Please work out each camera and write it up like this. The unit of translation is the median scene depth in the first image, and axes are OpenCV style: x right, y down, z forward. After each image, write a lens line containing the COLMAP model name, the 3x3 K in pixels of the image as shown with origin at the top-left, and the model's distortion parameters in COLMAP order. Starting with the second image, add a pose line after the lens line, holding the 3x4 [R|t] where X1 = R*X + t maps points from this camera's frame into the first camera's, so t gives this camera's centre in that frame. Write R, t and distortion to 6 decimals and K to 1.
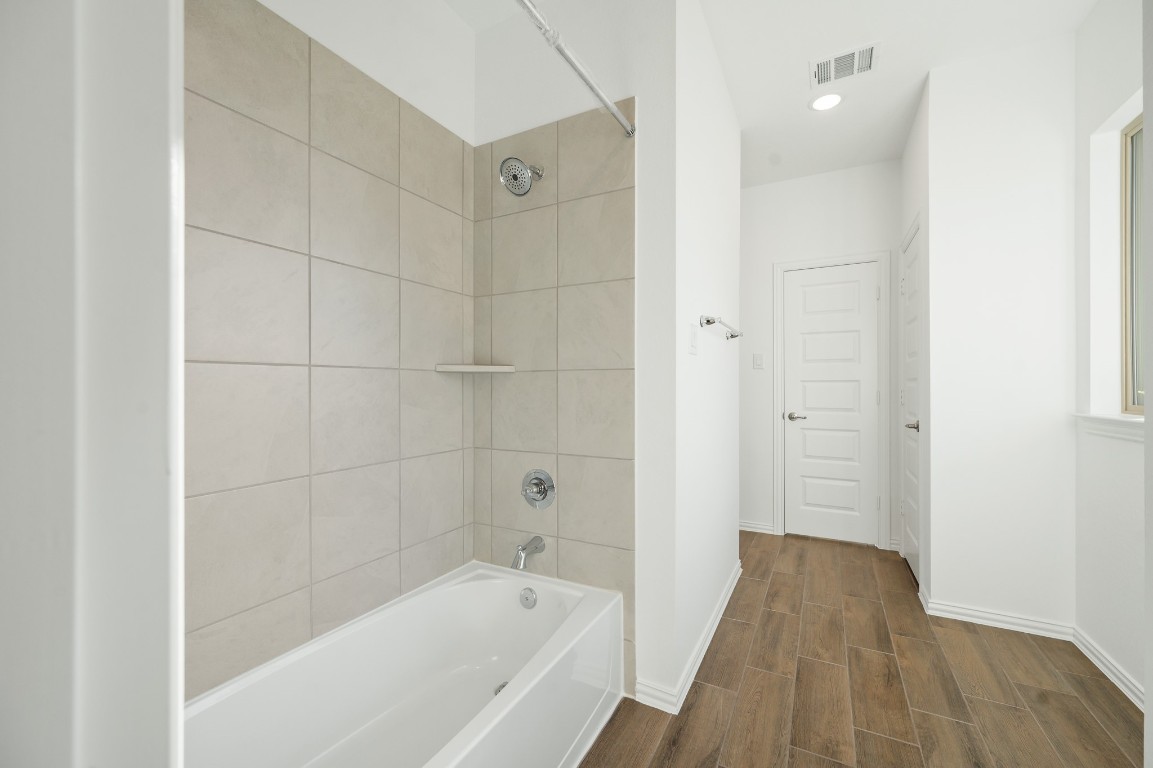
lens RADIAL K [[464.4, 0, 574.3], [0, 464.4, 384.4], [0, 0, 1]] dist [-0.000895, 0.000243]
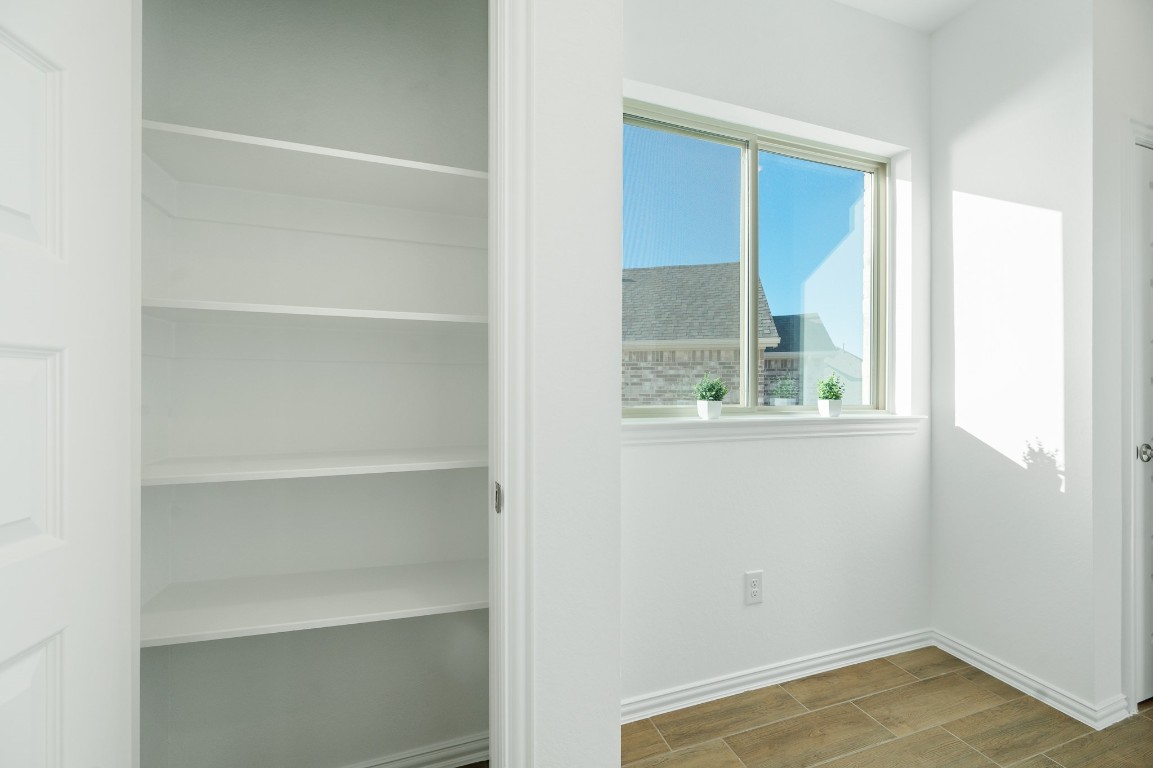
lens RADIAL K [[464.4, 0, 577.9], [0, 464.4, 387.4], [0, 0, 1]] dist [-0.000895, 0.000243]
pose [[-0.732382, 0.002339, 0.680890, 0.647409], [-0.000194, 0.999993, -0.003644, 0.007644], [-0.680894, -0.002801, -0.732377, 1.742257]]
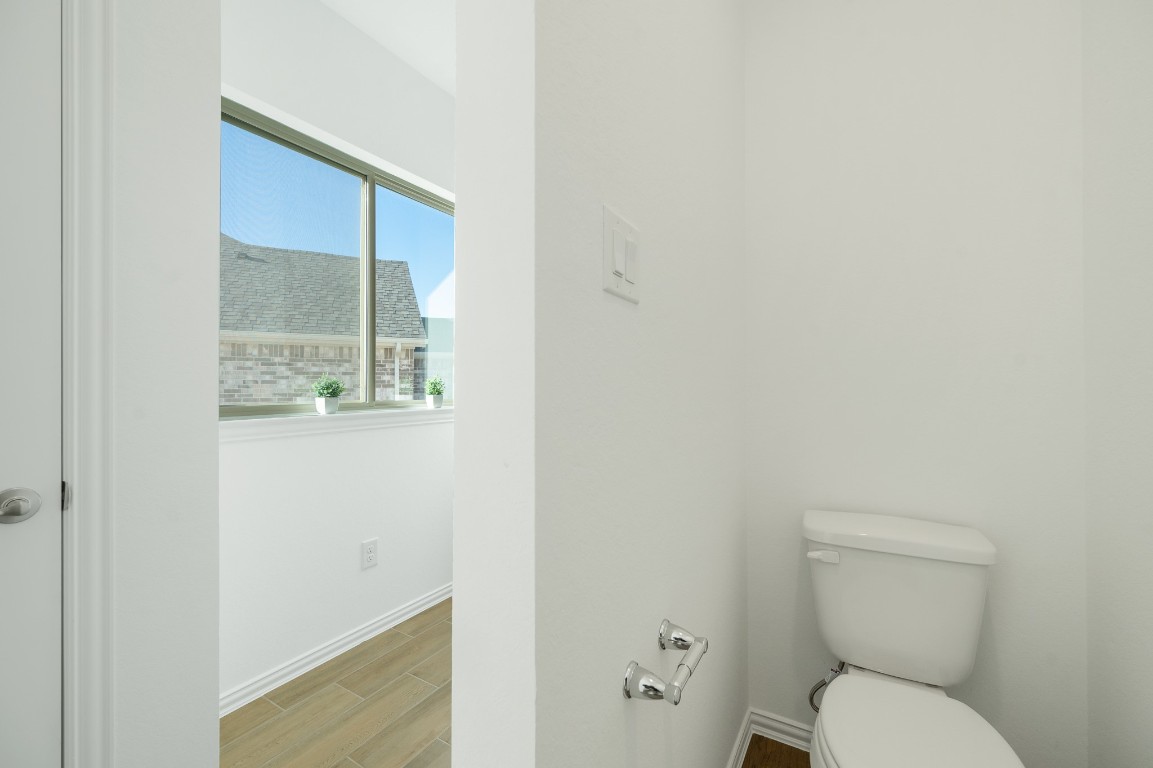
lens RADIAL K [[464.4, 0, 578.7], [0, 464.4, 385.7], [0, 0, 1]] dist [-0.000895, 0.000243]
pose [[-0.999104, 0.004642, 0.042061, 0.465636], [0.004586, 0.999988, -0.001432, 0.008324], [-0.042067, -0.001238, -0.999114, 1.917597]]
